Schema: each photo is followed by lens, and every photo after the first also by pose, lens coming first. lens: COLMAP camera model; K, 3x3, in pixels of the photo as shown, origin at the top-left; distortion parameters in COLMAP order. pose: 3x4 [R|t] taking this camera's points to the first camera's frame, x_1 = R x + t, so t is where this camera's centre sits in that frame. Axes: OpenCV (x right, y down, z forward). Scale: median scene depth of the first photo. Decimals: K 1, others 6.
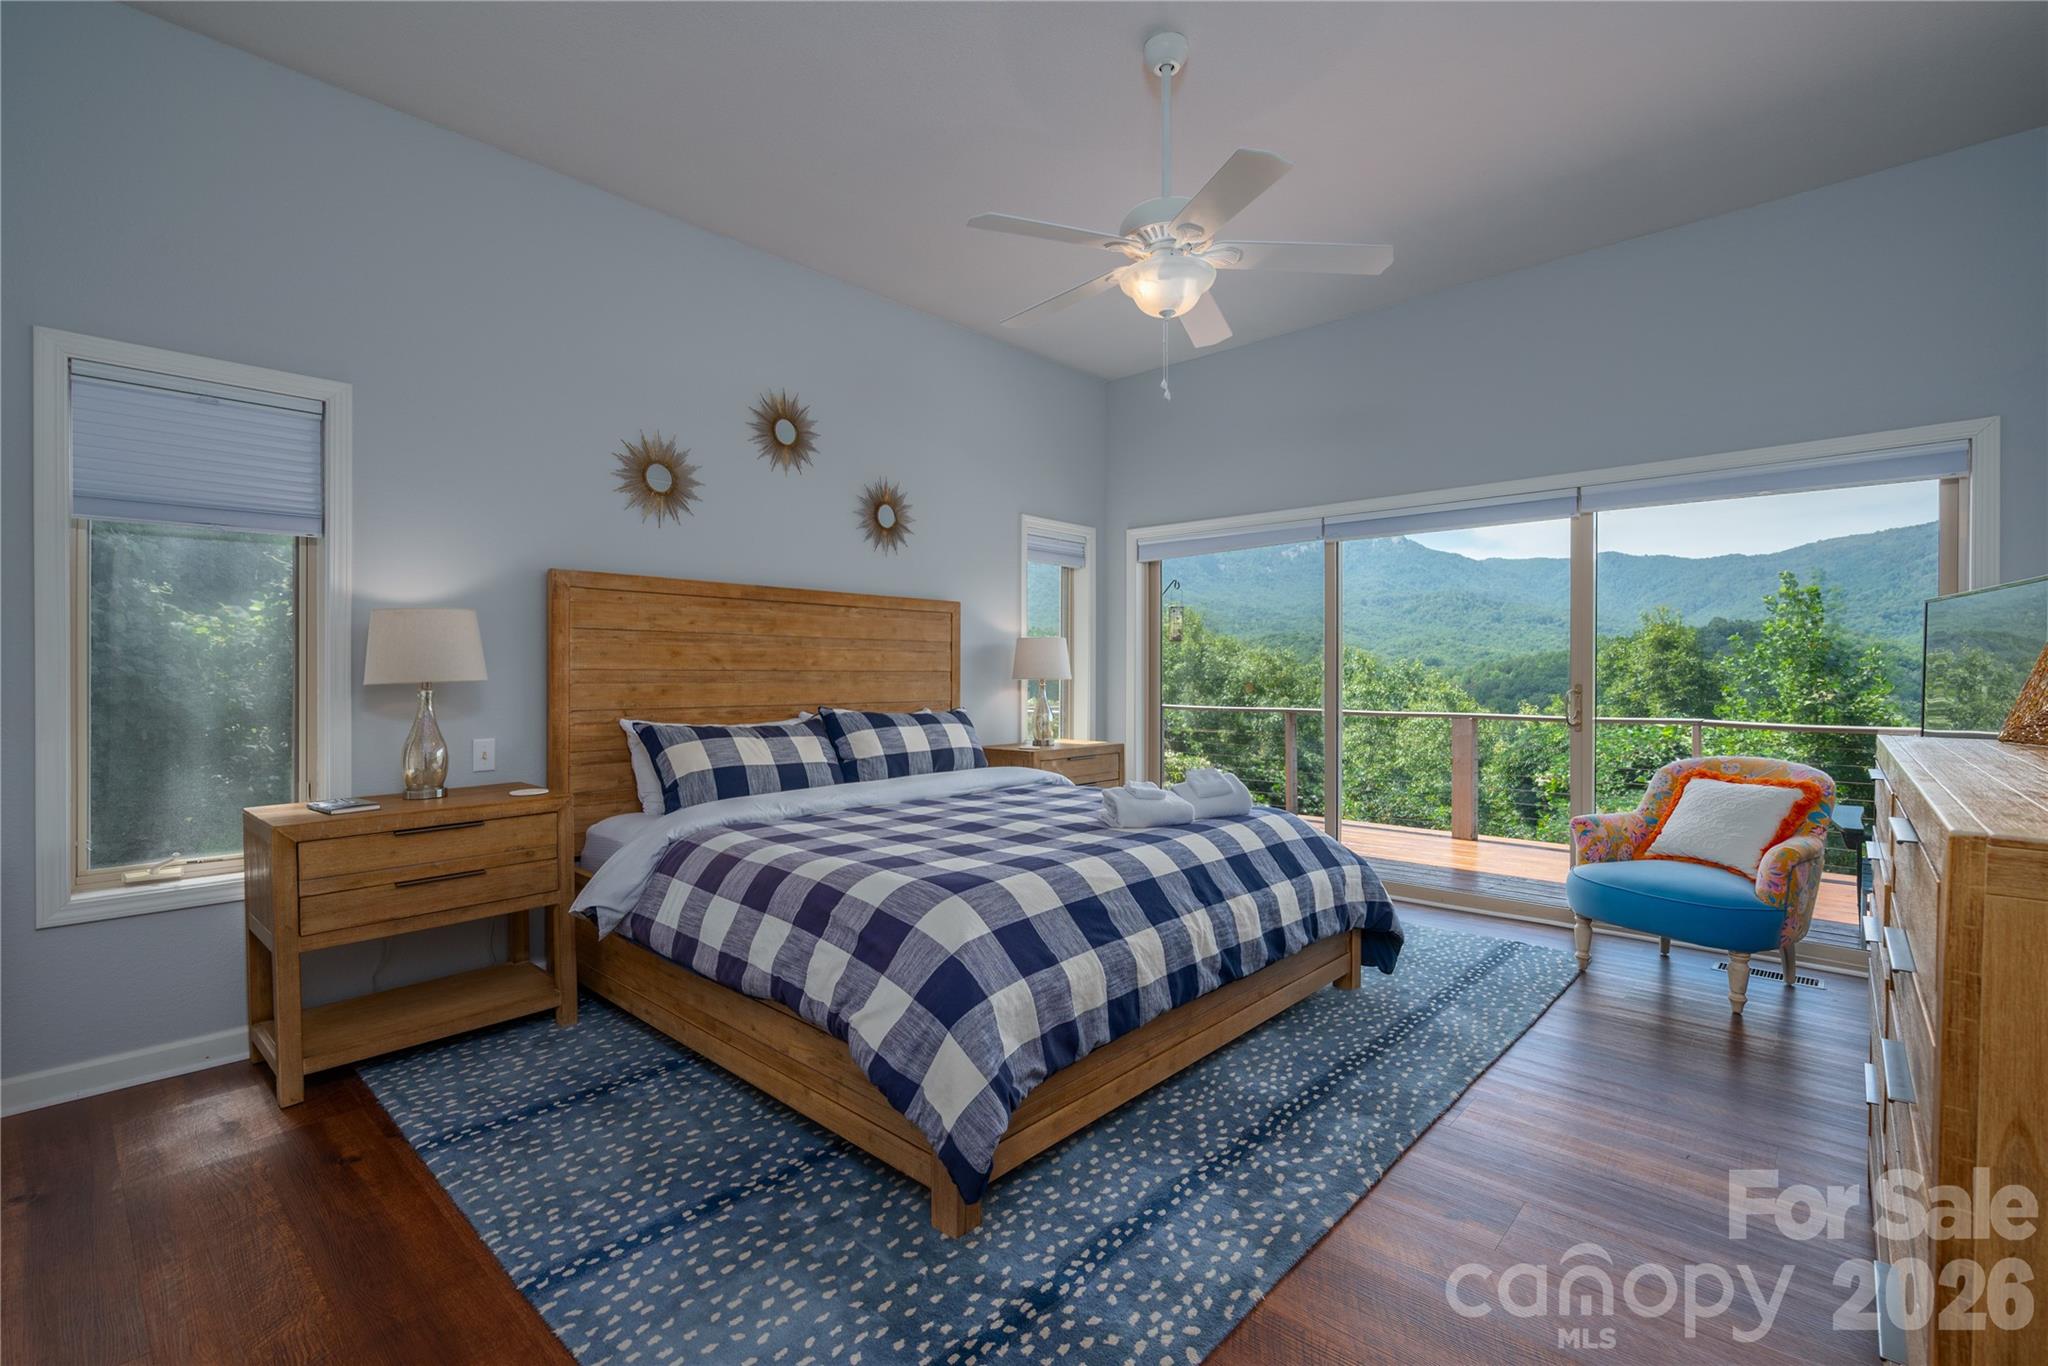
lens RADIAL K [[910.3, 0, 1037.3], [0, 910.3, 681.4], [0, 0, 1]] dist [0.001734, -0.000306]
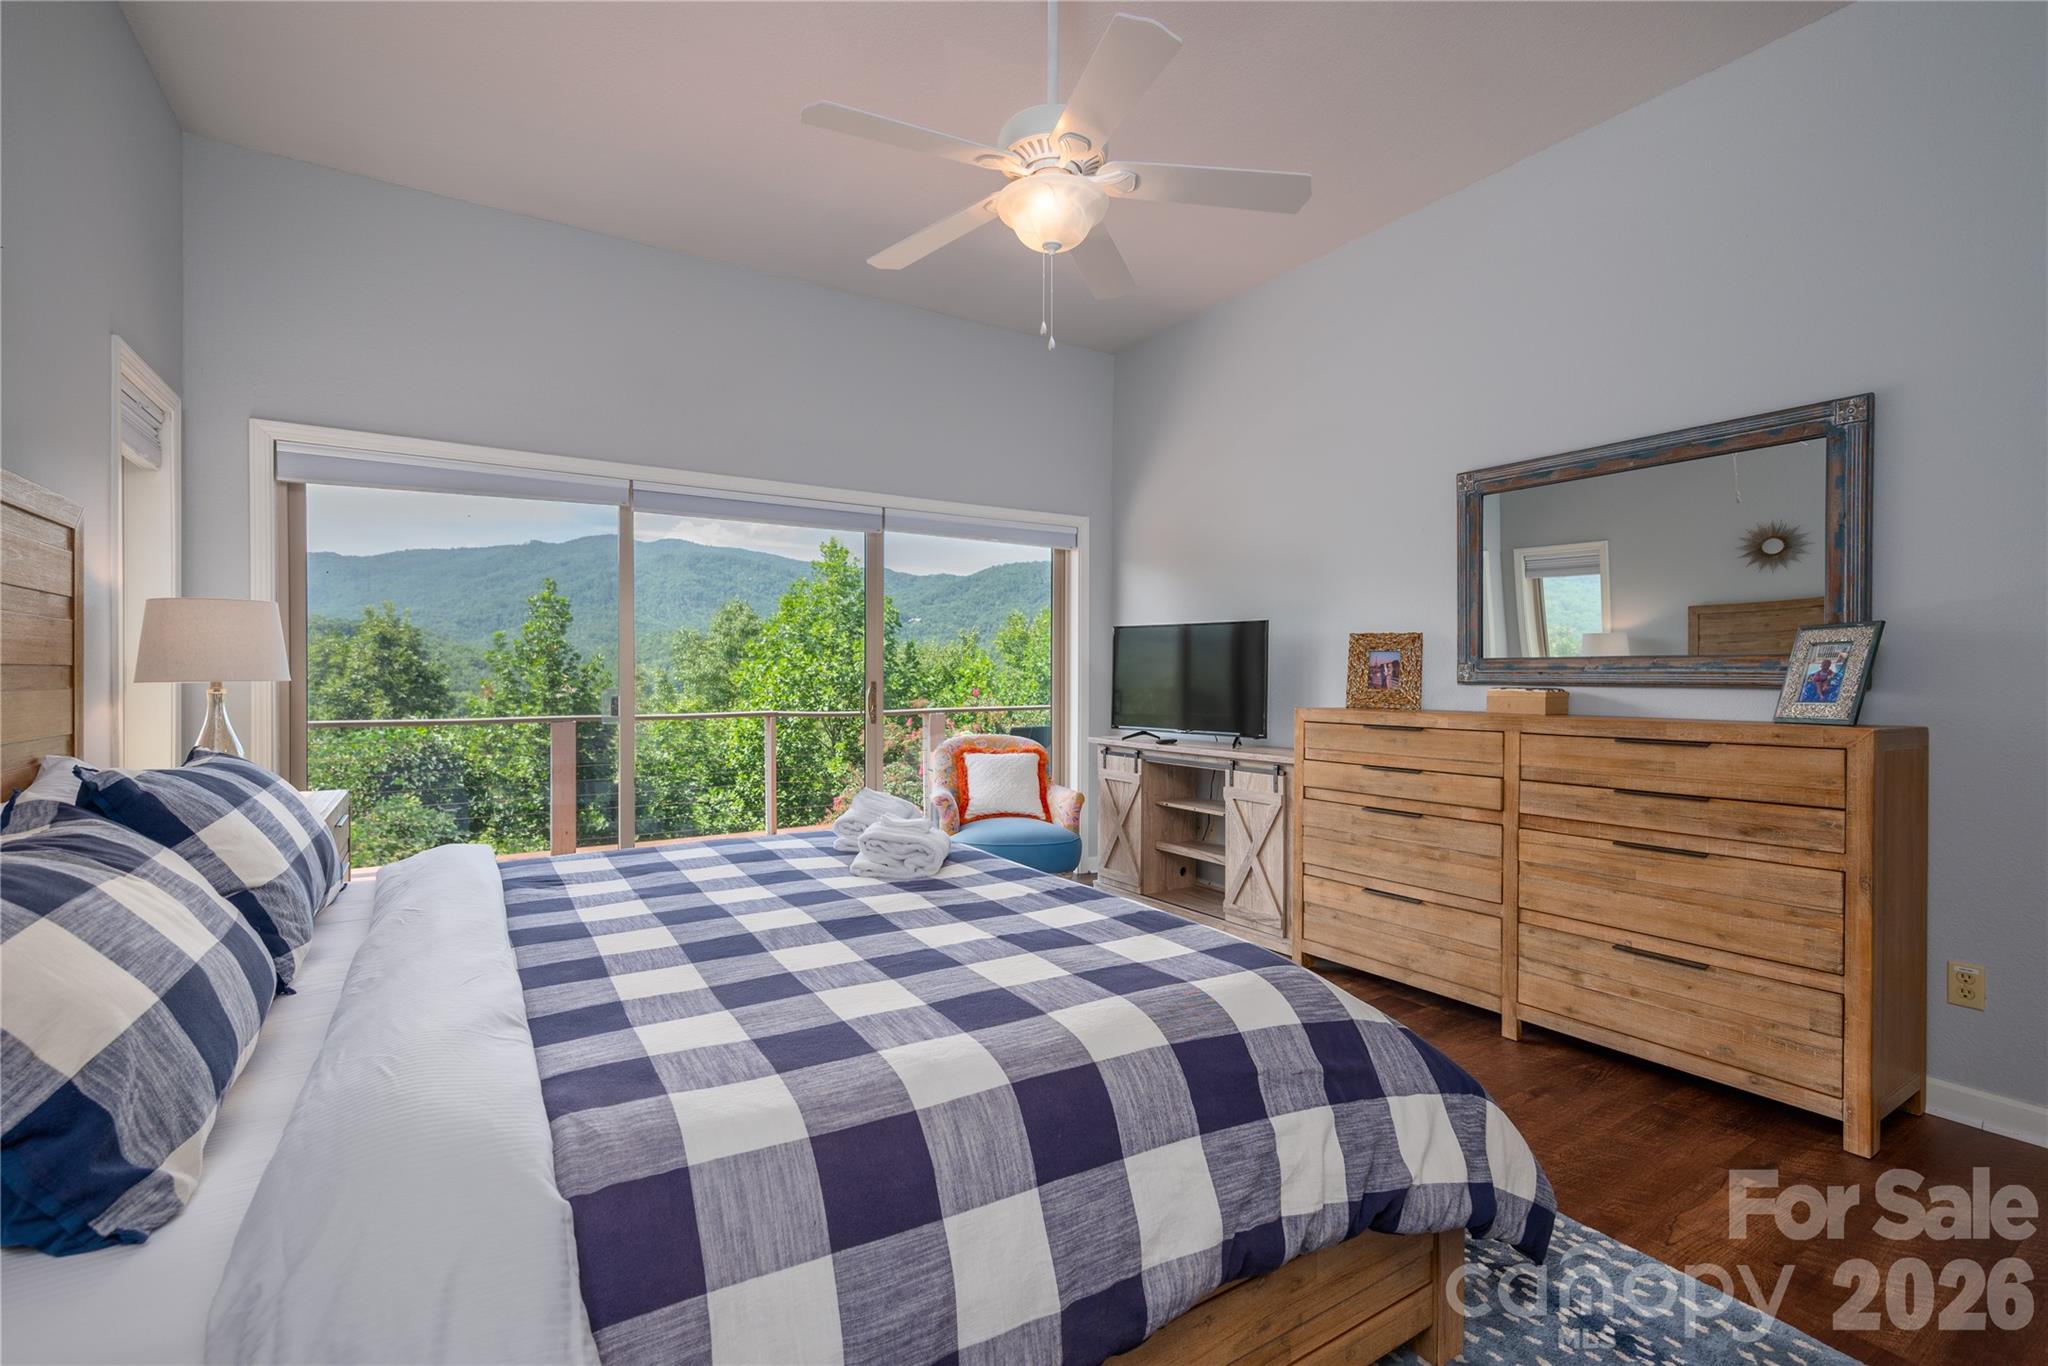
lens RADIAL K [[910.3, 0, 1036.5], [0, 910.3, 684.5], [0, 0, 1]] dist [0.001734, -0.000306]
pose [[0.260025, -0.012859, 0.965516, -0.326131], [0.006668, 0.999911, 0.011522, -0.003690], [-0.965579, 0.003442, 0.260088, 0.380312]]
